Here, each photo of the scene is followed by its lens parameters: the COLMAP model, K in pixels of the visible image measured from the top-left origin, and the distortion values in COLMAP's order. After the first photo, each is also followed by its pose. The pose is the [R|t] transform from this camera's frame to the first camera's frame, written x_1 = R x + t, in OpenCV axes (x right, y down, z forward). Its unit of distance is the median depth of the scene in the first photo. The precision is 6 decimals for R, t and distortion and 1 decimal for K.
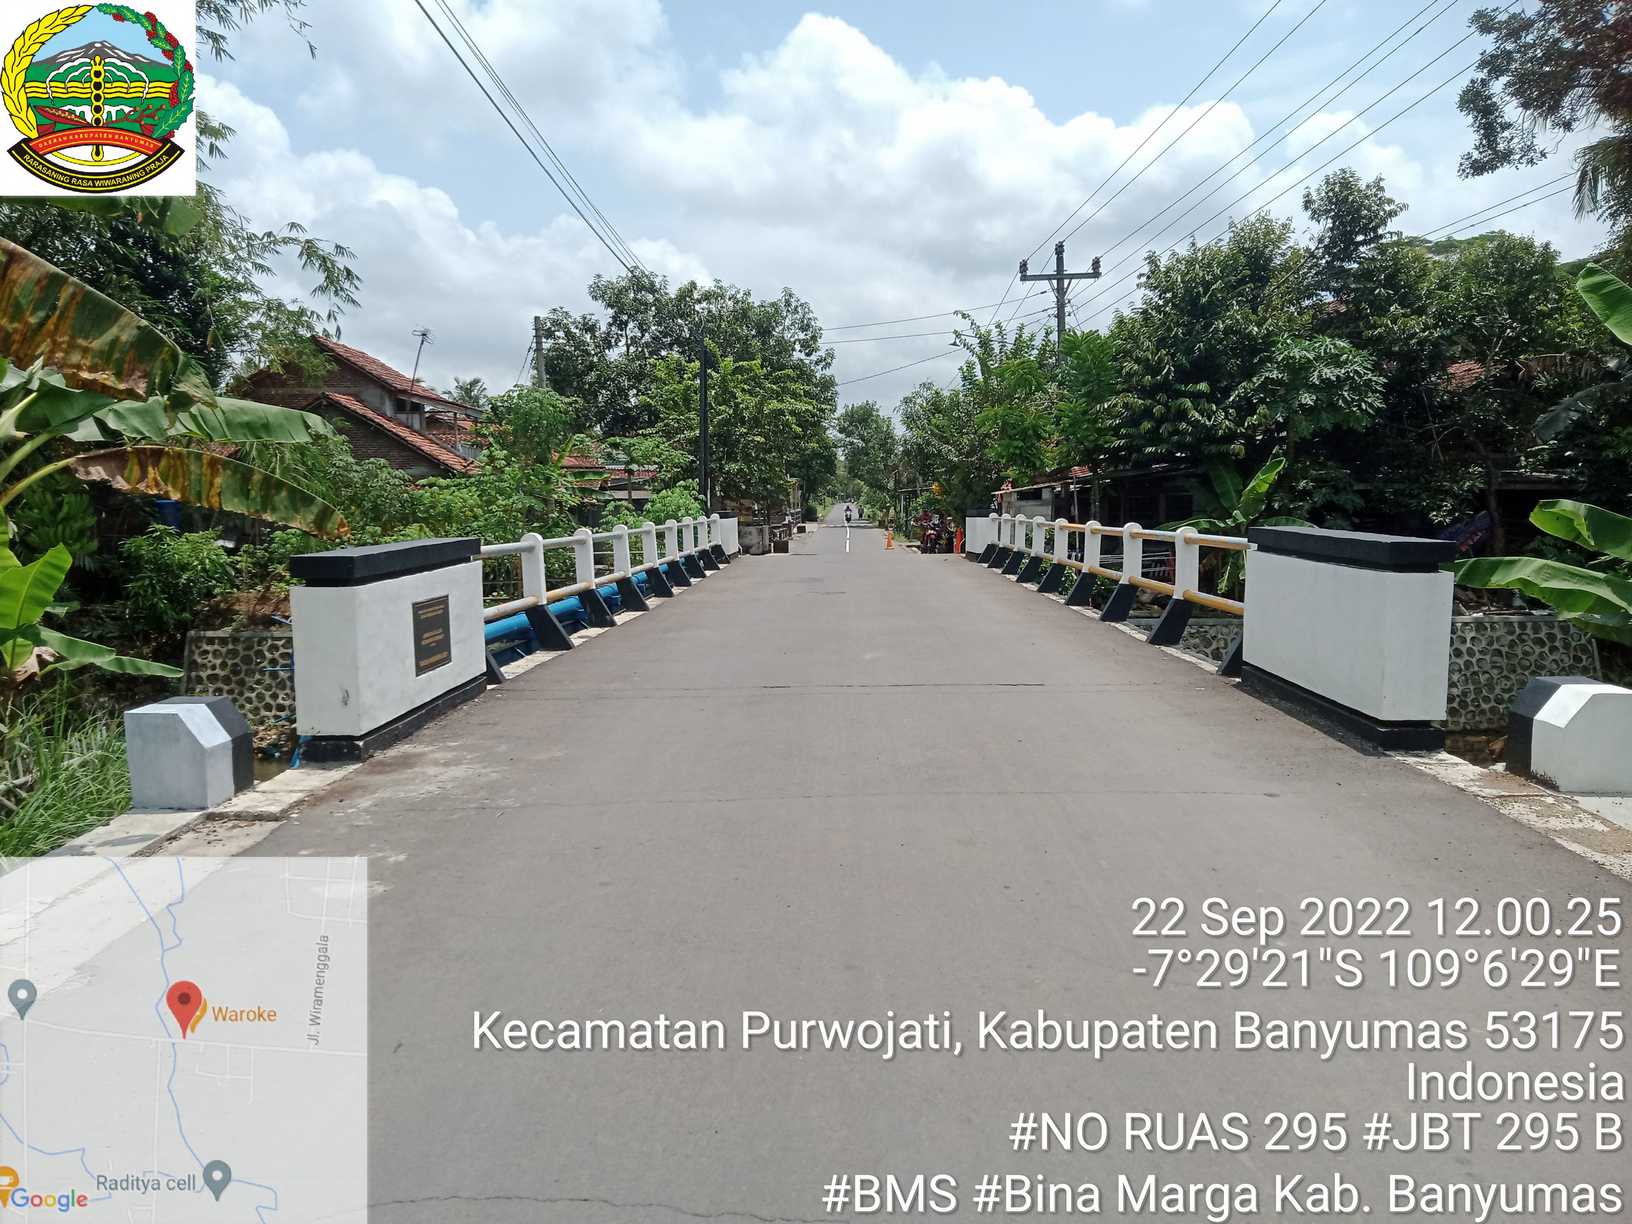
lens RADIAL K [[1234.6, 0, 838.5], [0, 1234.6, 618.6], [0, 0, 1]] dist [0.109590, -0.165018]
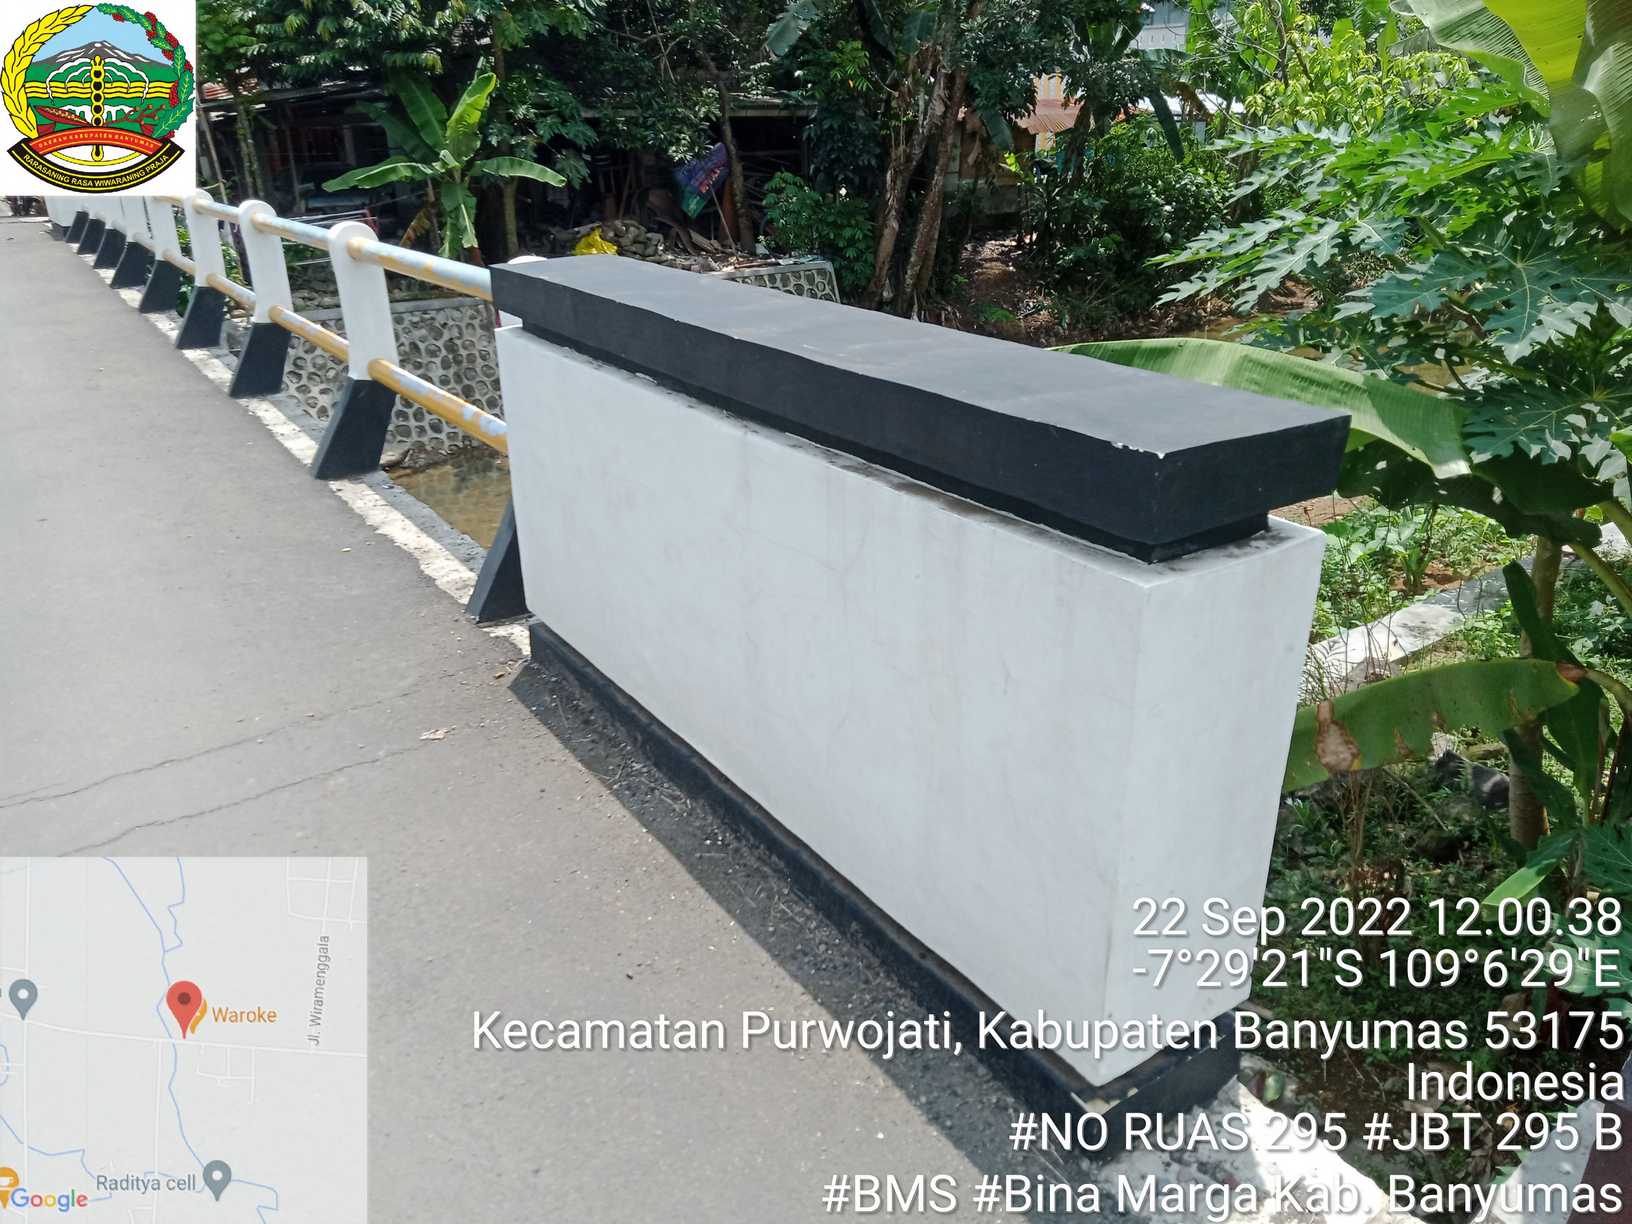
lens RADIAL K [[1234.6, 0, 838.5], [0, 1234.6, 618.6], [0, 0, 1]] dist [0.109590, -0.165018]
pose [[0.828508, -0.219200, 0.515291, 0.062360], [0.068399, 0.952925, 0.295389, -0.023540], [-0.555784, -0.209487, 0.804500, 0.194329]]
